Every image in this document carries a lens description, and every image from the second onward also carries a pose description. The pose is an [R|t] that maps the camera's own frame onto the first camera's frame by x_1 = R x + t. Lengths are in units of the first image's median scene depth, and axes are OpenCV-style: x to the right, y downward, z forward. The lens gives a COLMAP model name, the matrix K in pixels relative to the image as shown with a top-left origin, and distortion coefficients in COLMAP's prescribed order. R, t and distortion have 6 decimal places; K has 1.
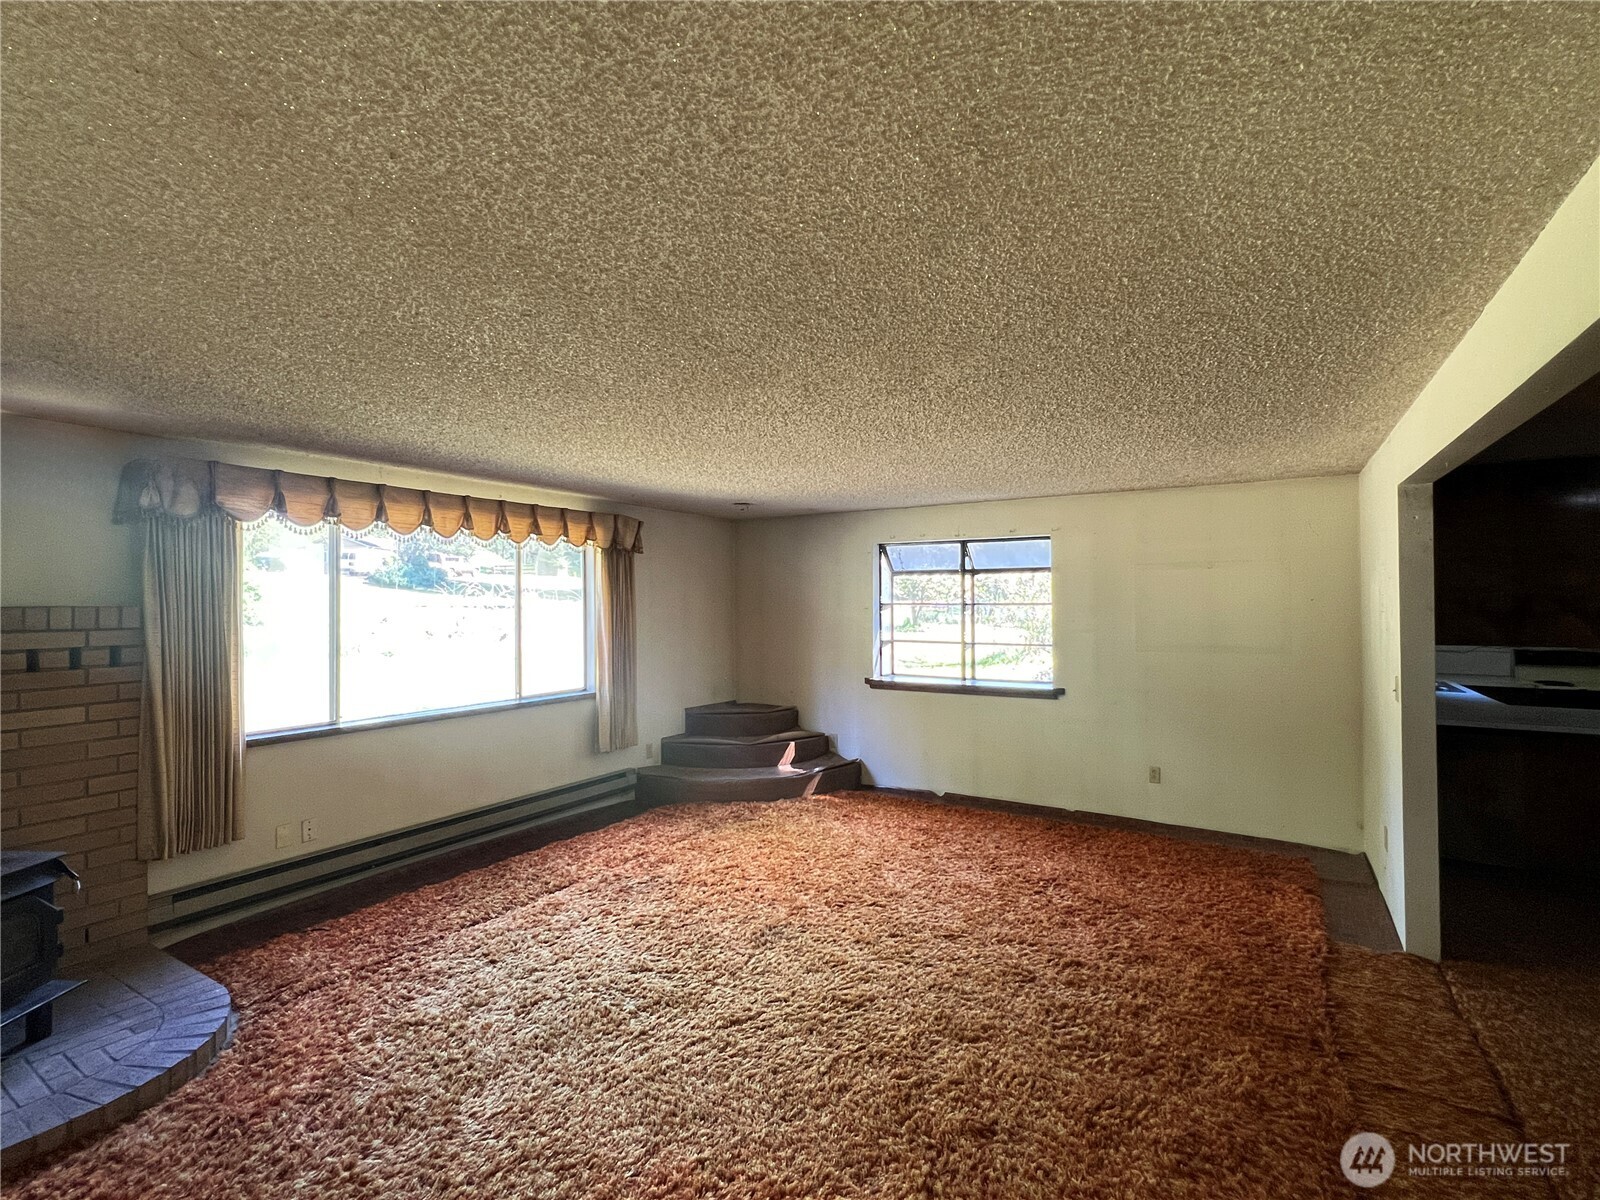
lens RADIAL K [[750.1, 0, 775.4], [0, 750.1, 599.2], [0, 0, 1]] dist [-0.002298, 0.000467]
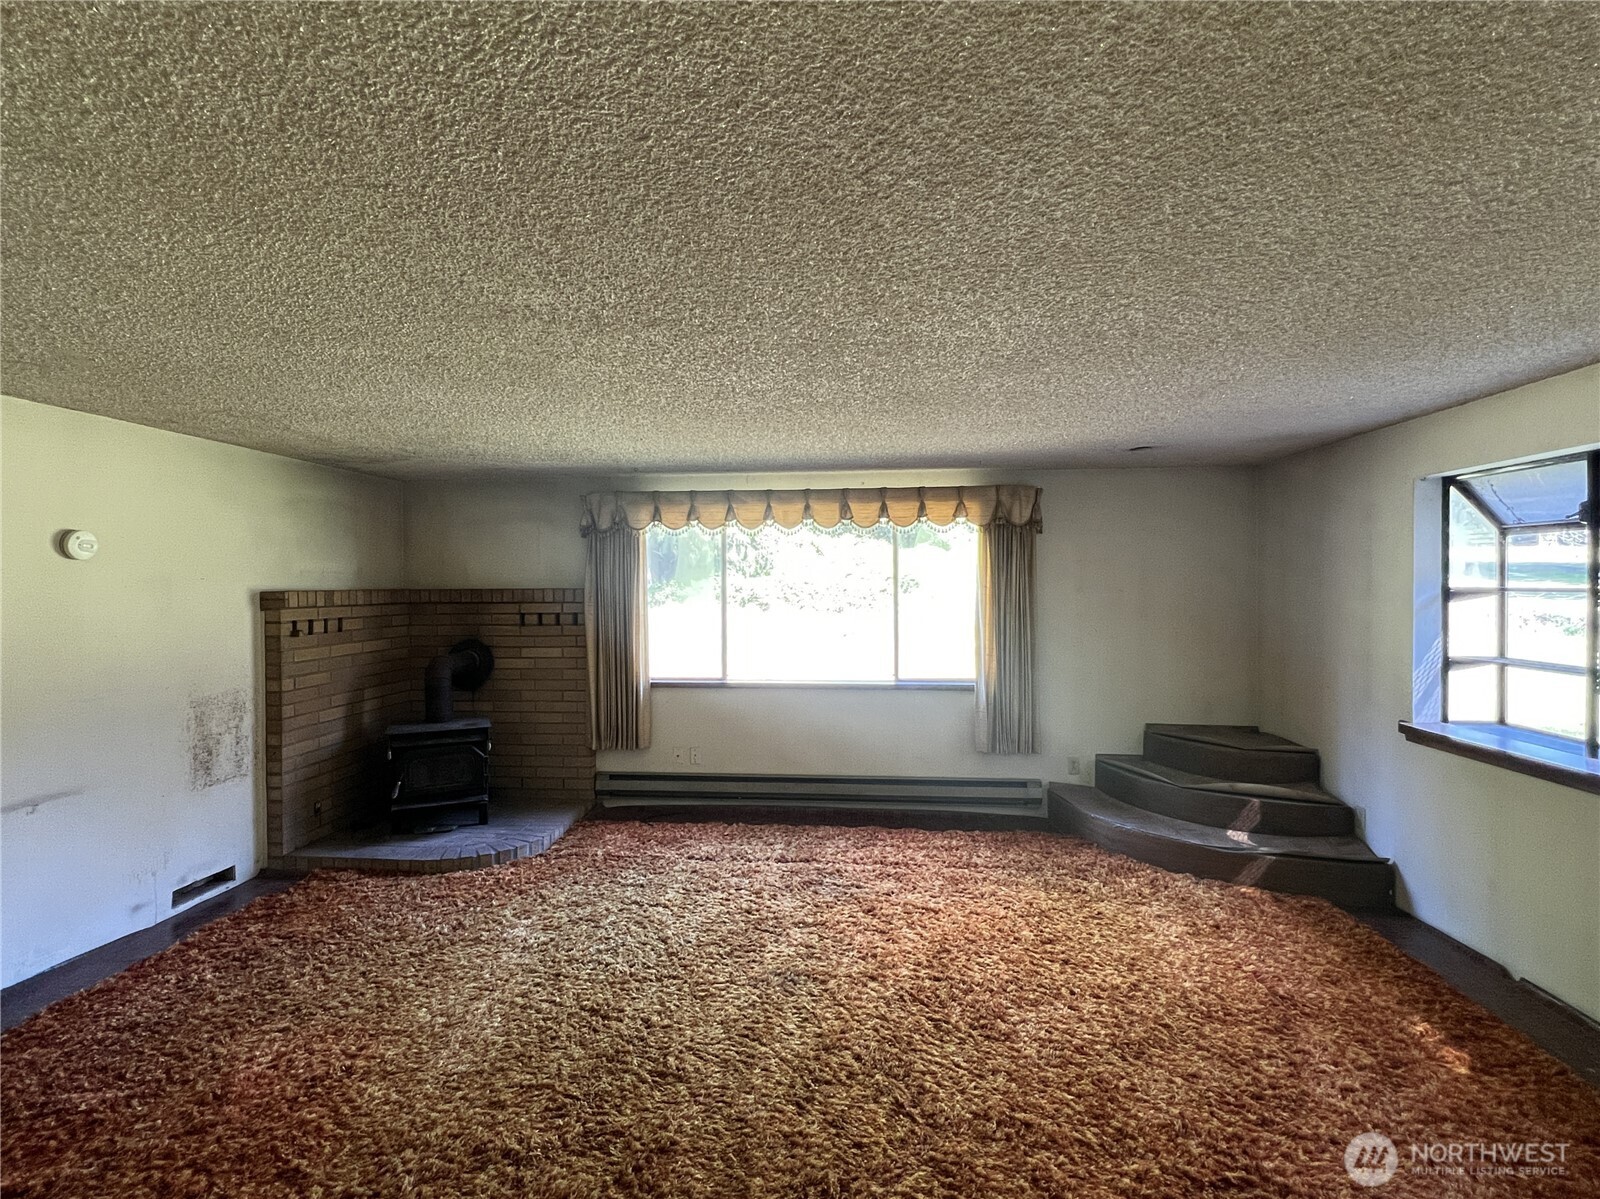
lens RADIAL K [[750.1, 0, 775.4], [0, 750.1, 598.7], [0, 0, 1]] dist [-0.002298, 0.000467]
pose [[0.463743, 0.018410, -0.885779, 0.494261], [0.005698, 0.999701, 0.023761, -0.002985], [0.885952, -0.016066, 0.463499, 0.403608]]
